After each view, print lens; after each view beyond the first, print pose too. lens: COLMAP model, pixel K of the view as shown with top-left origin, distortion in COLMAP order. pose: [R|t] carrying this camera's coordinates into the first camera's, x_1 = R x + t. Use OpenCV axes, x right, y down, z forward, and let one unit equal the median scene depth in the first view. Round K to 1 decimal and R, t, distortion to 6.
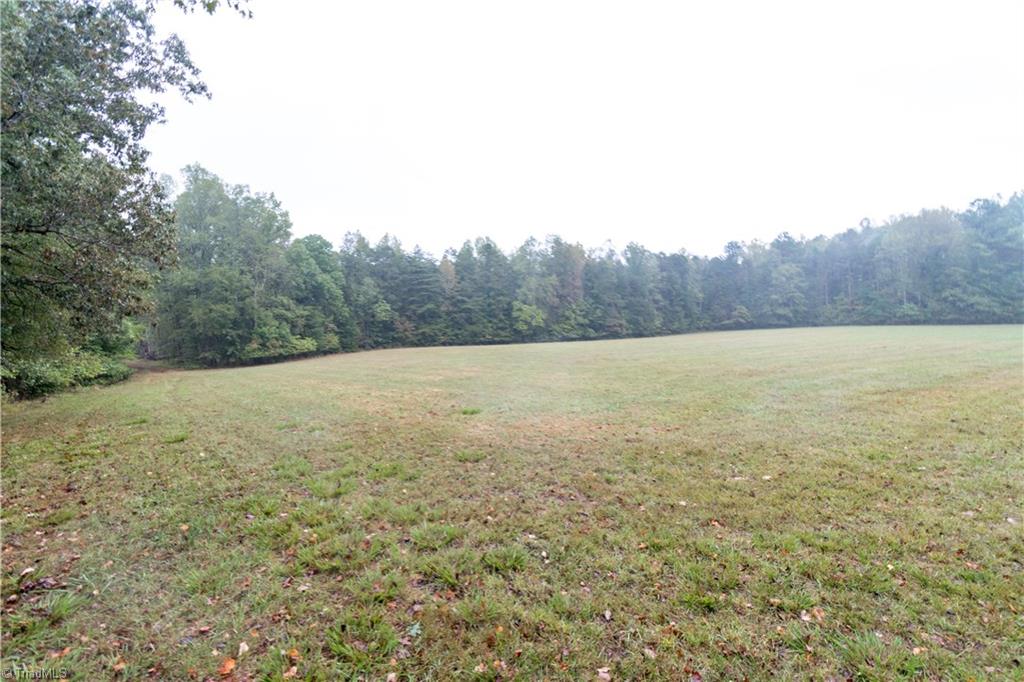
lens RADIAL K [[436.5, 0, 512.0], [0, 436.5, 341.0], [0, 0, 1]] dist [-0.001942, -0.000740]
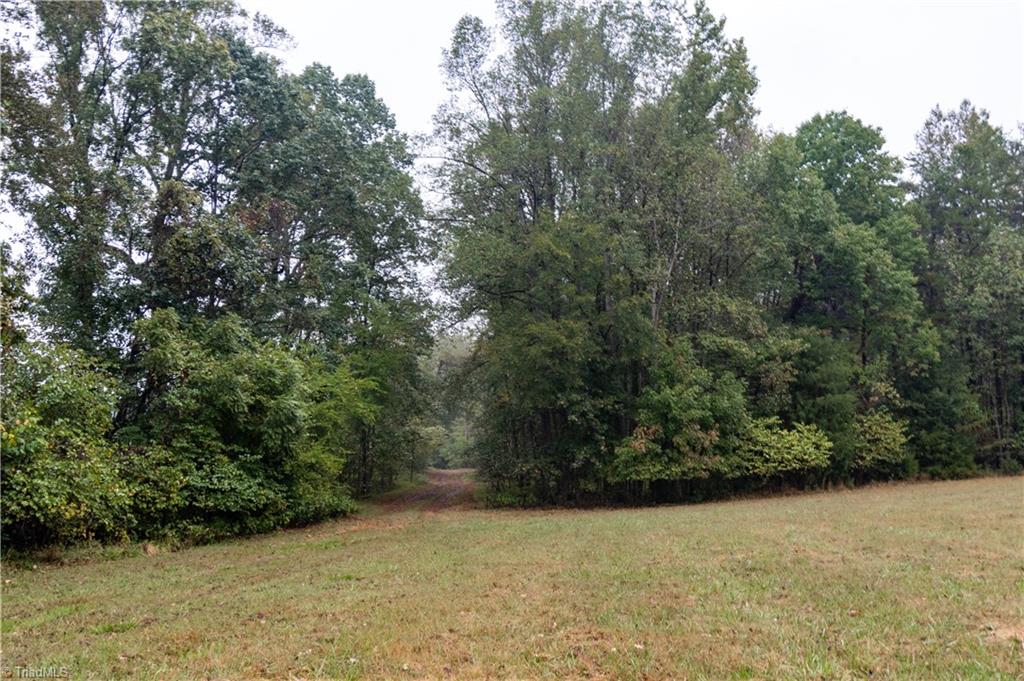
lens RADIAL K [[987.1, 0, 512.0], [0, 987.1, 340.5], [0, 0, 1]] dist [-0.000805, -0.000971]
pose [[0.712960, -0.057065, -0.698879, -0.051717], [-0.023626, 0.994162, -0.105277, 0.005007], [0.700807, 0.091570, 0.707450, 0.149128]]
